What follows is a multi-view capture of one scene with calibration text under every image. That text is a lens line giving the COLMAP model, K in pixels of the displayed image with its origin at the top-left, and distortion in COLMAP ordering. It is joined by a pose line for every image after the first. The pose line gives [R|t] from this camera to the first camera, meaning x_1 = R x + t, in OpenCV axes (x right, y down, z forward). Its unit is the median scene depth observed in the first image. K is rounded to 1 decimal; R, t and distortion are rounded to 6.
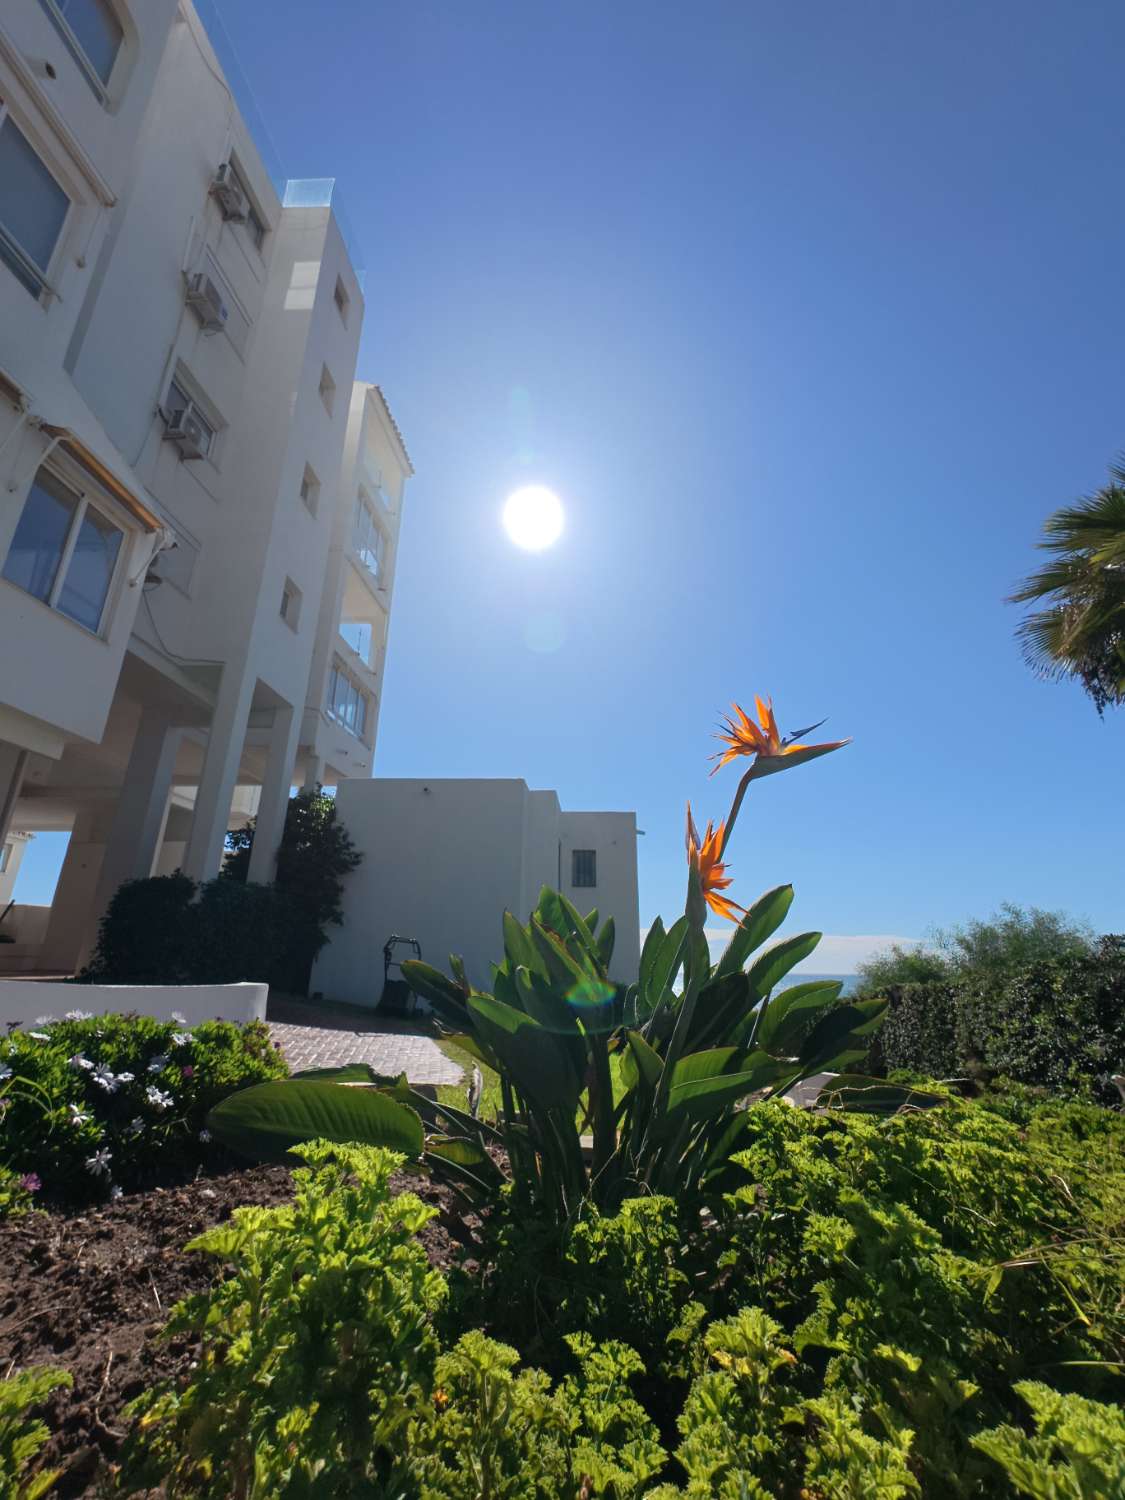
lens RADIAL K [[632.8, 0, 558.8], [0, 632.8, 751.8], [0, 0, 1]] dist [0.020255, 0.005174]
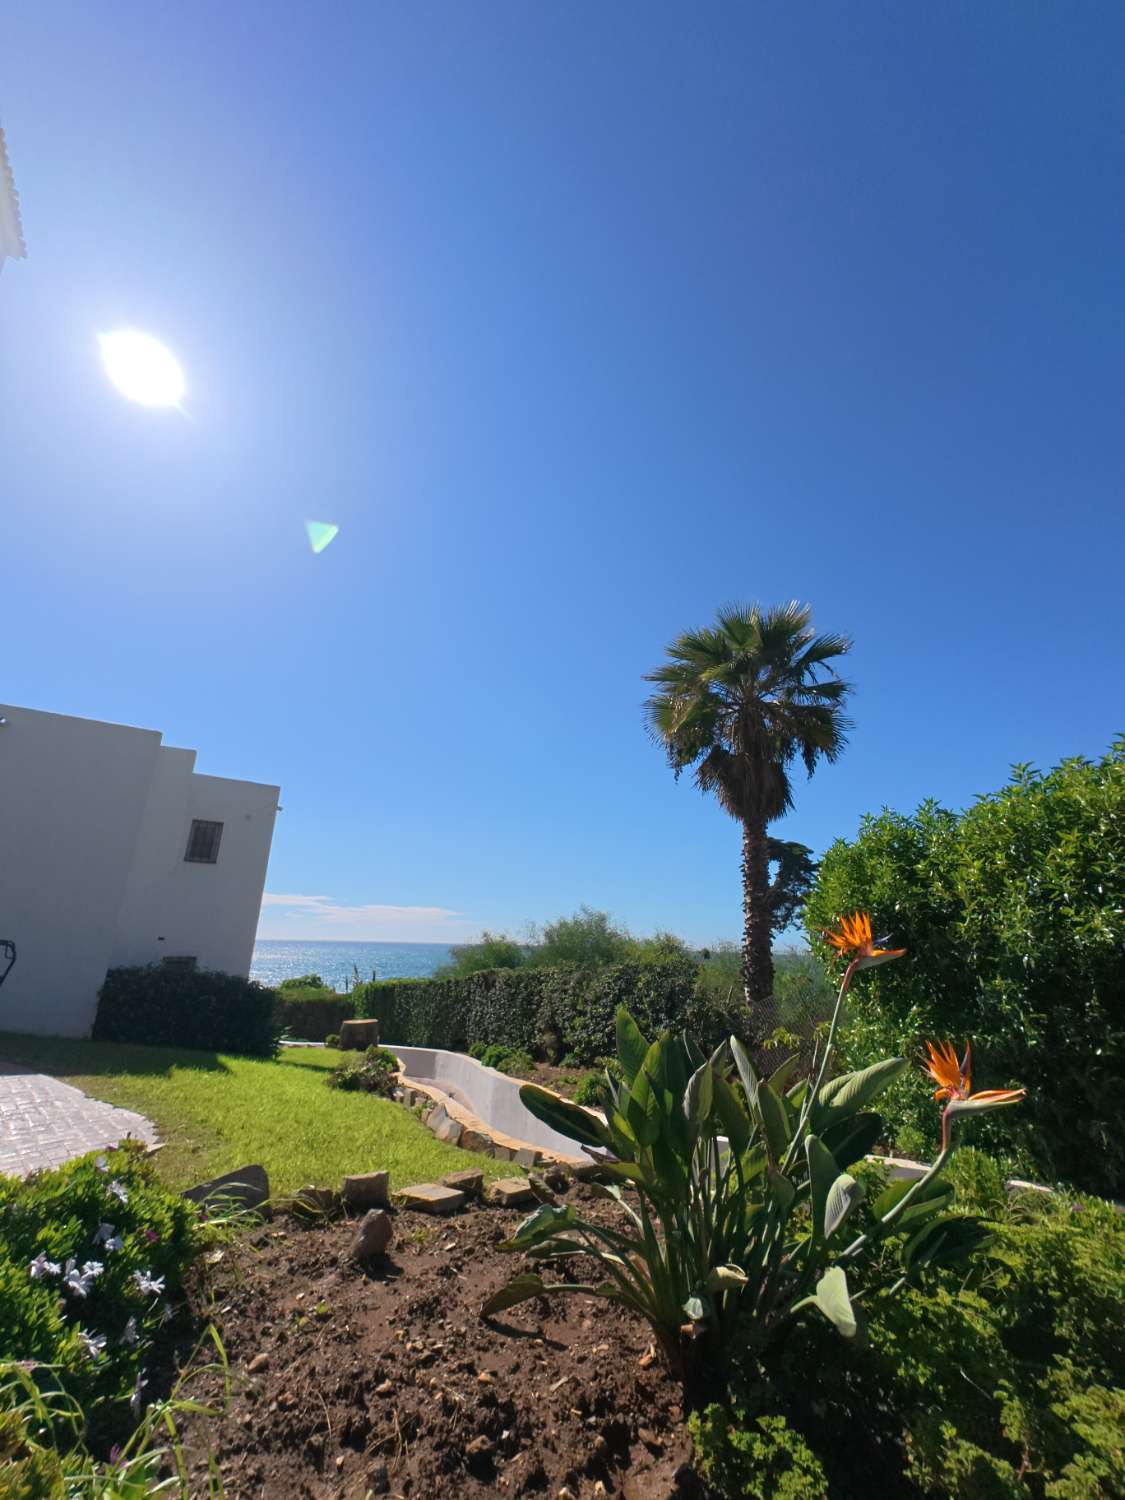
lens RADIAL K [[634.1, 0, 559.8], [0, 634.1, 750.0], [0, 0, 1]] dist [0.028426, 0.000565]
pose [[0.796368, 0.188876, 0.574564, -0.140008], [-0.214718, 0.976397, -0.023362, -0.032694], [-0.565415, -0.104765, 0.818126, 0.022880]]
